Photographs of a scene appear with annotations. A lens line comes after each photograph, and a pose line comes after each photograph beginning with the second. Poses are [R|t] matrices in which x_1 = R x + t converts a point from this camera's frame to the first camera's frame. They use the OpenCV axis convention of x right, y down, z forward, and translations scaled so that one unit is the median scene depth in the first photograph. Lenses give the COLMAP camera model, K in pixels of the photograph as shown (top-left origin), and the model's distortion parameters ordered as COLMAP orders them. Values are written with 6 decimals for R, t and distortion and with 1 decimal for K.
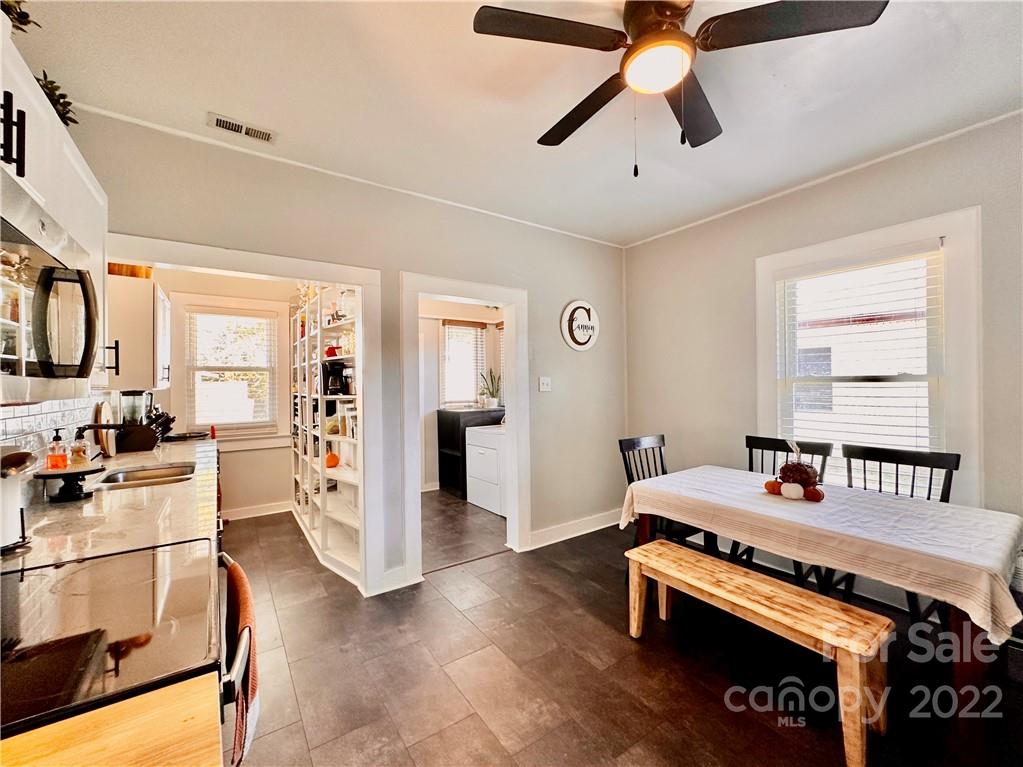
lens RADIAL K [[417.9, 0, 511.5], [0, 417.9, 383.5], [0, 0, 1]] dist [0.001426, 0.000382]
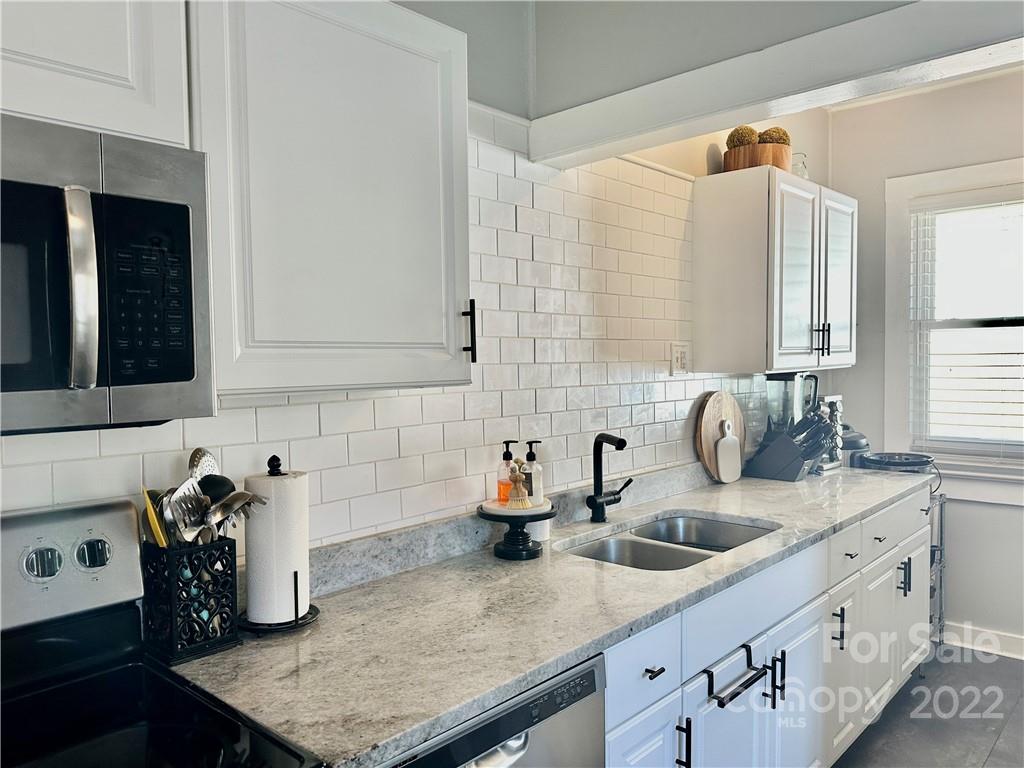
lens RADIAL K [[749.2, 0, 512.0], [0, 749.2, 384.0], [0, 0, 1]] dist [0.127986, -0.188104]
pose [[0.223892, 0.044059, -0.973618, 0.021732], [0.011462, 0.998790, 0.047834, -0.019328], [0.974547, -0.021869, 0.223116, 0.416652]]
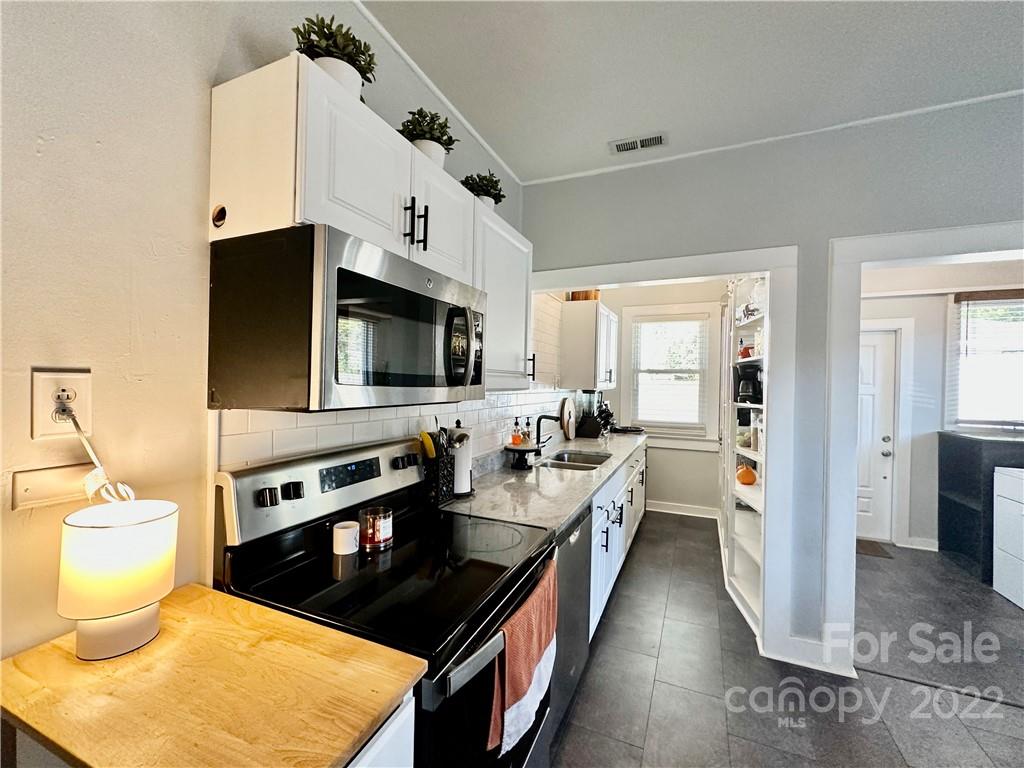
lens RADIAL K [[425.8, 0, 512.0], [0, 425.8, 384.0], [0, 0, 1]] dist [-0.001075, -0.000121]
pose [[0.520917, 0.023728, -0.853277, 0.076366], [-0.021173, 0.999665, 0.014873, -0.013831], [0.853345, 0.010319, 0.521245, 0.128430]]
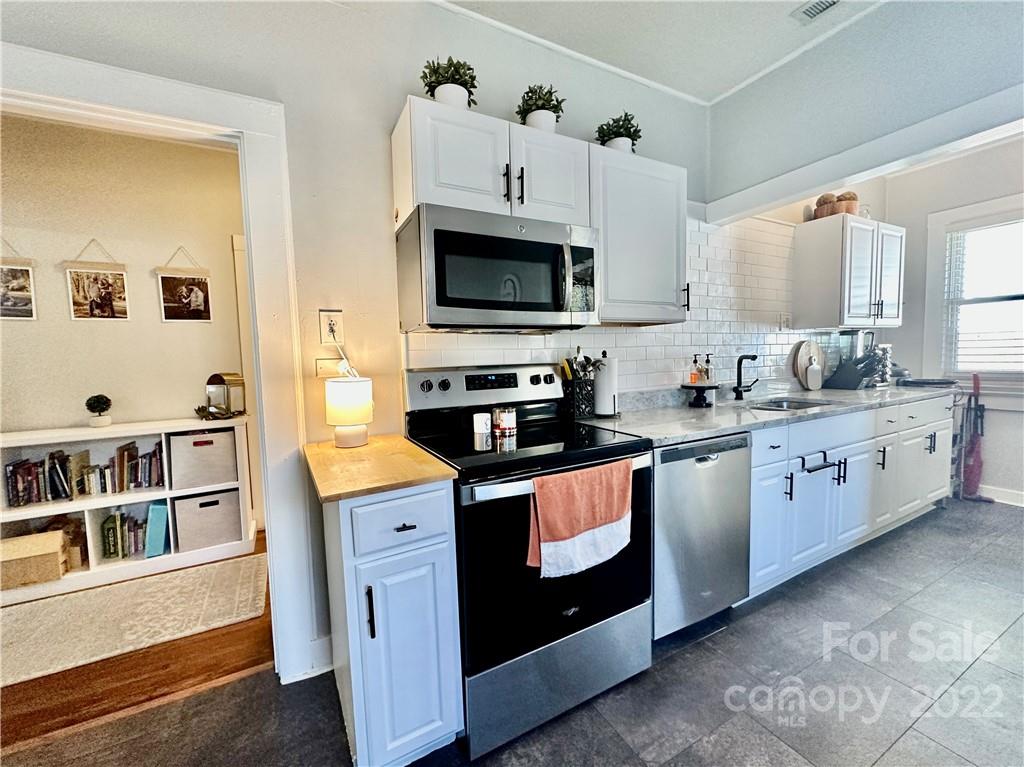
lens RADIAL K [[418.3, 0, 512.0], [0, 418.3, 383.5], [0, 0, 1]] dist [0.001426, 0.000382]
pose [[-0.112493, 0.081741, -0.990285, 0.203597], [0.030333, 0.996429, 0.078803, 0.041984], [0.993189, -0.021173, -0.114571, 0.306229]]
